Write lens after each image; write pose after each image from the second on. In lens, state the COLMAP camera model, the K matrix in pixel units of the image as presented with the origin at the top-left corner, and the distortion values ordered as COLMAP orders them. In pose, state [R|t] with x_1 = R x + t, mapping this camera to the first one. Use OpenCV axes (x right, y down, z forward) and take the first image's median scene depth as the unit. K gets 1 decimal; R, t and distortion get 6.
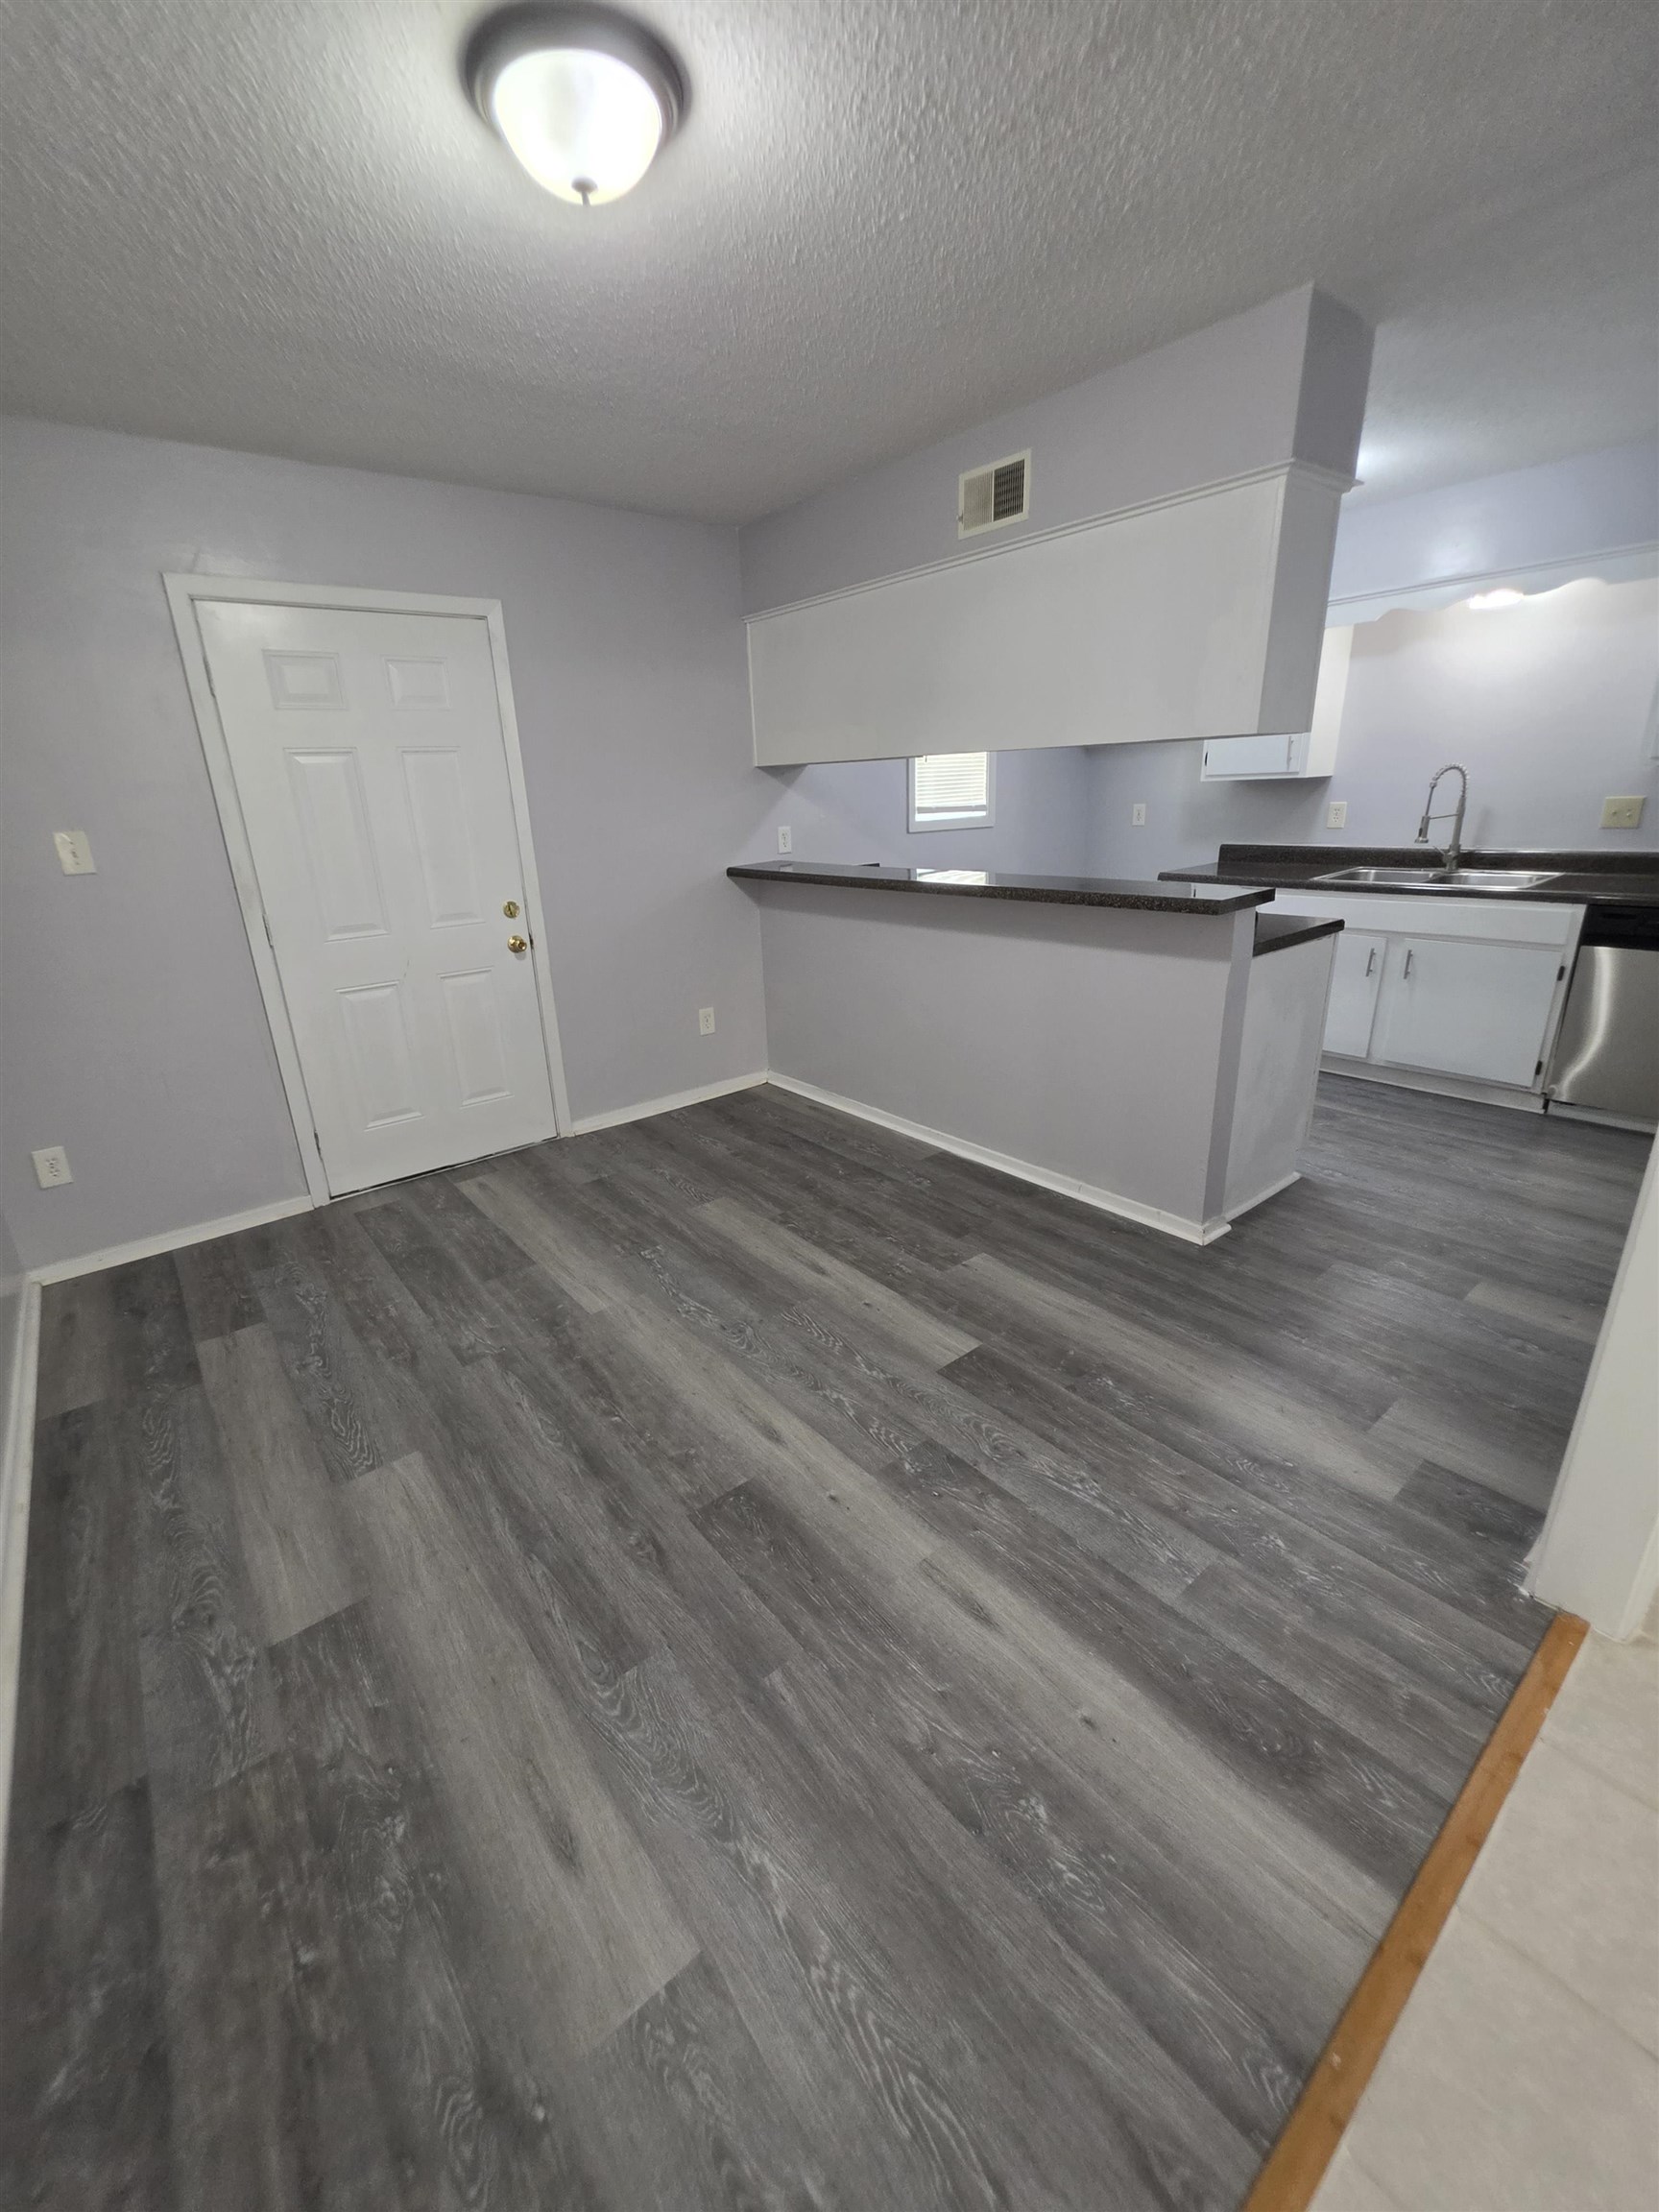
lens RADIAL K [[888.4, 0, 829.4], [0, 888.4, 1100.7], [0, 0, 1]] dist [-0.007441, 0.001875]
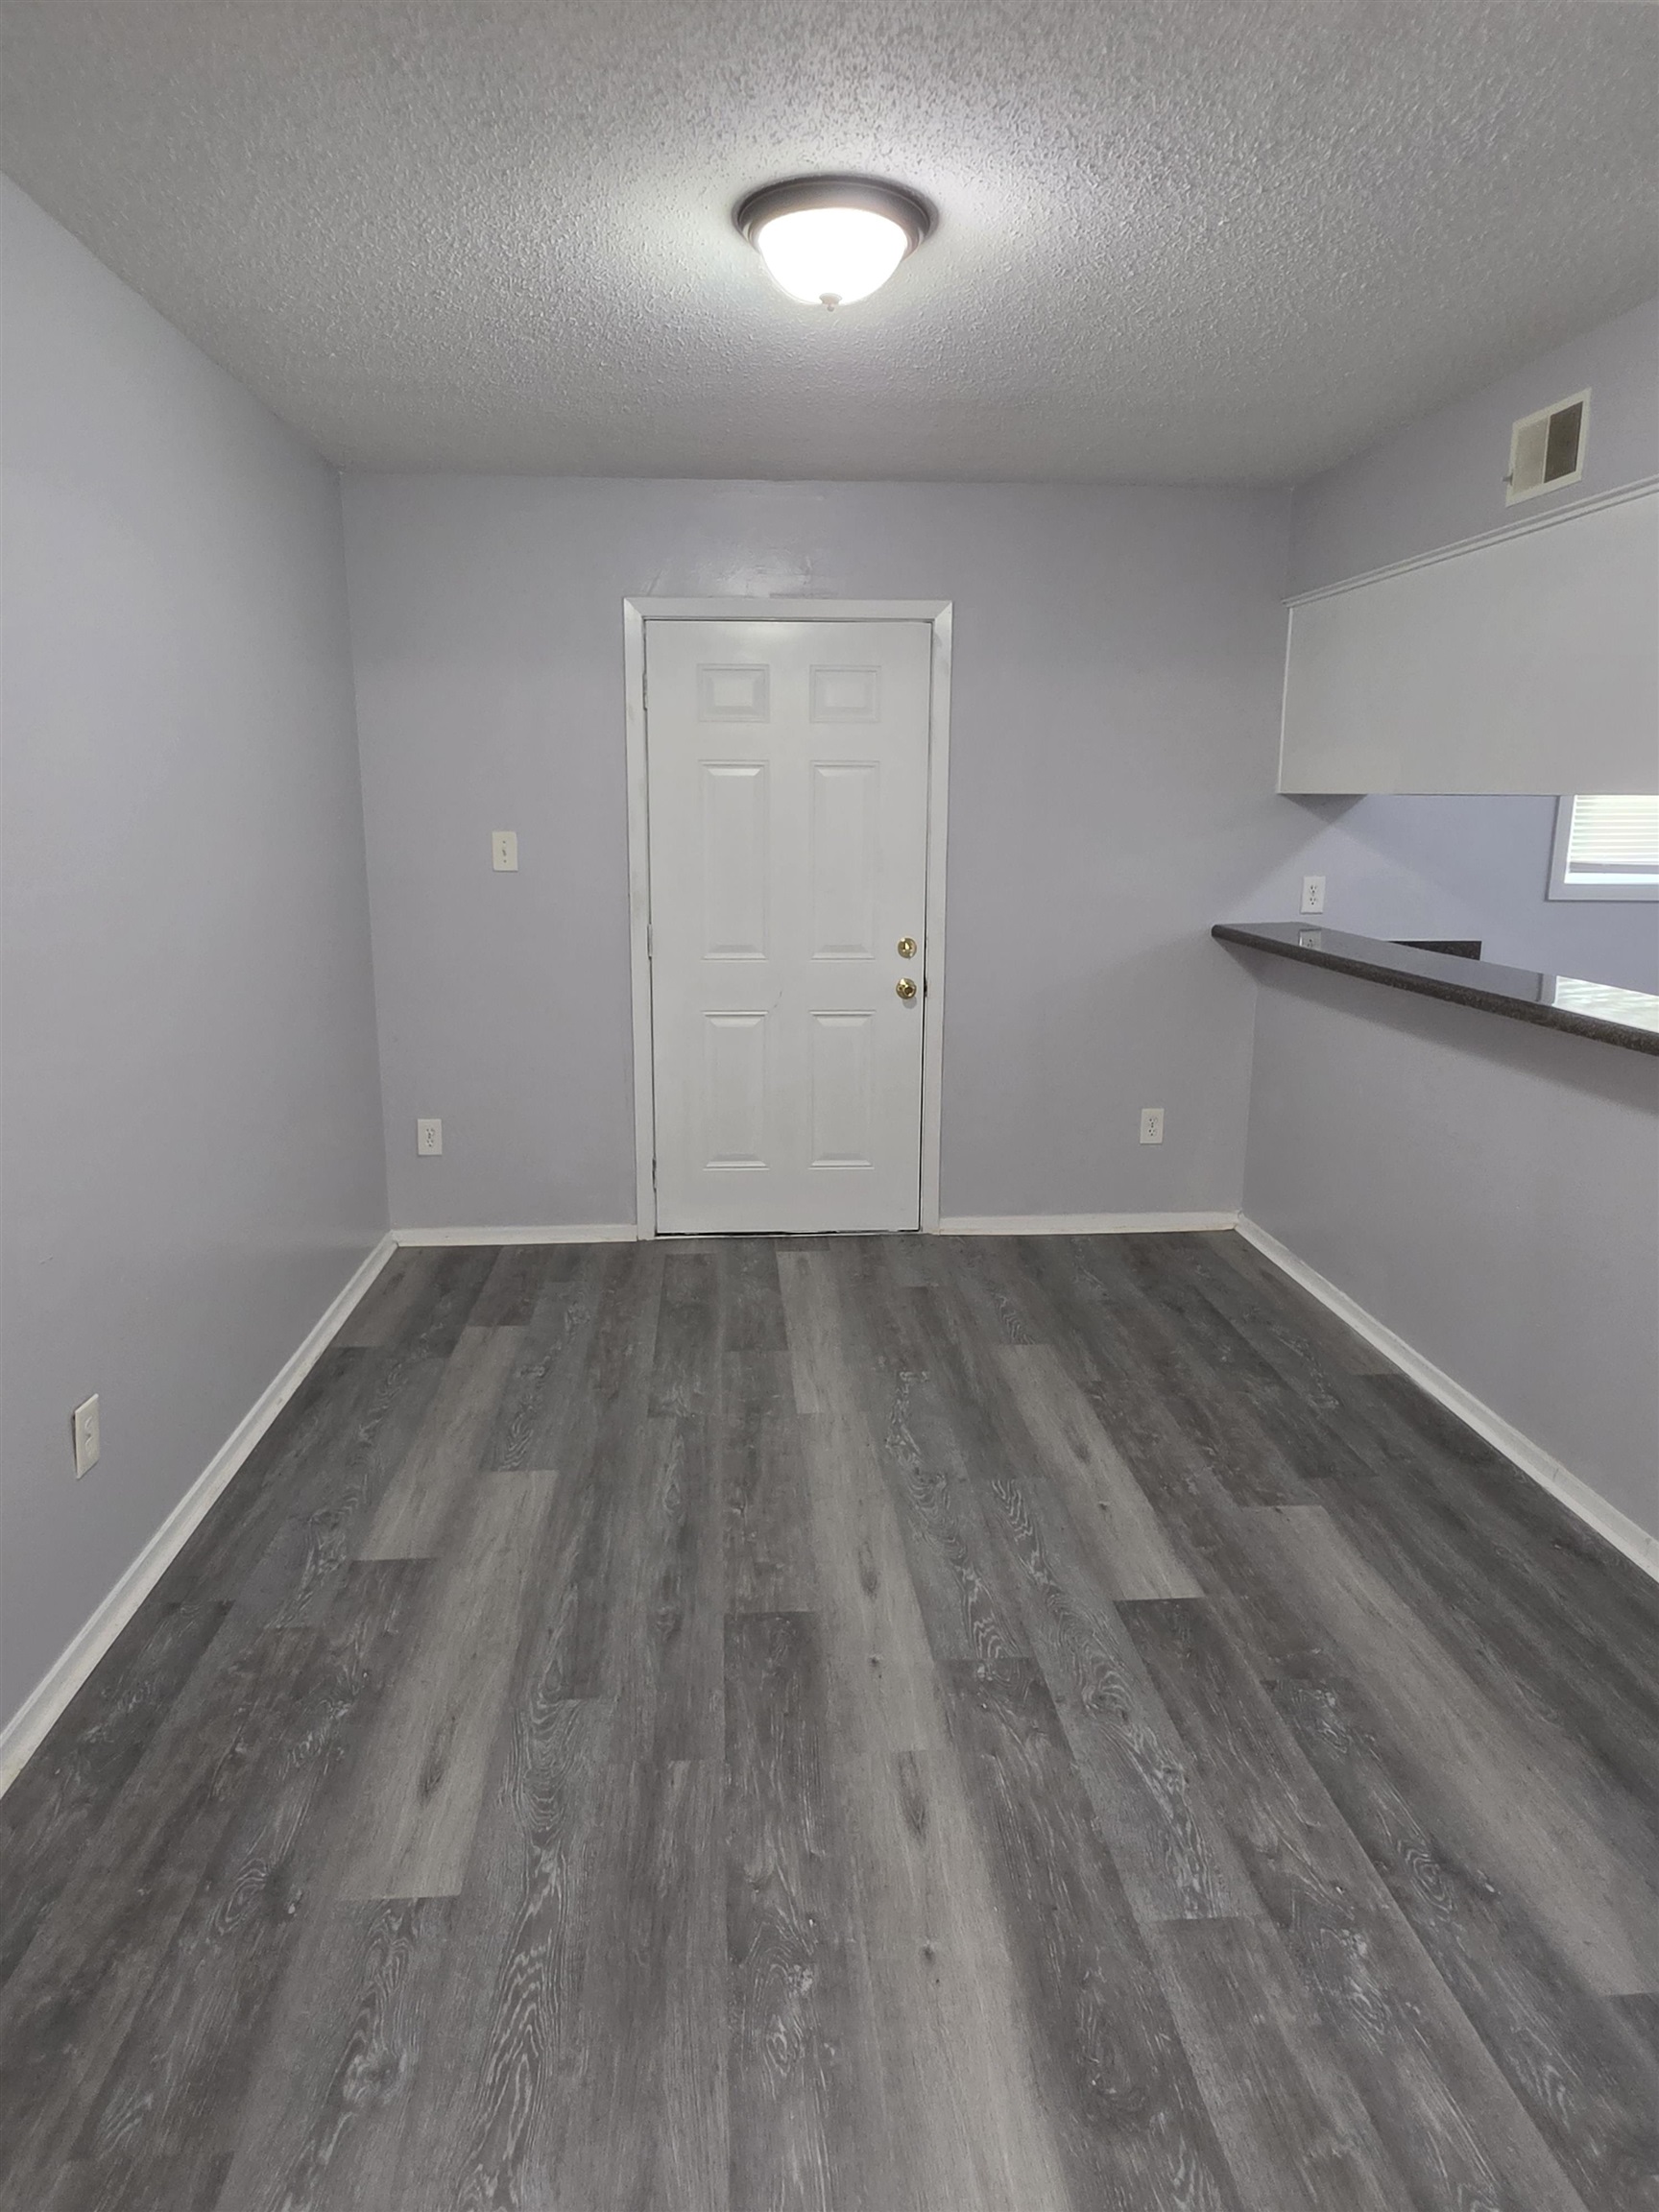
lens RADIAL K [[1340.1, 0, 829.2], [0, 1340.1, 1103.9], [0, 0, 1]] dist [-0.013202, 0.007936]
pose [[0.829770, 0.166452, -0.532706, 0.570725], [-0.223461, 0.973728, -0.043819, 0.000342], [0.511417, 0.155398, 0.845165, -0.175449]]
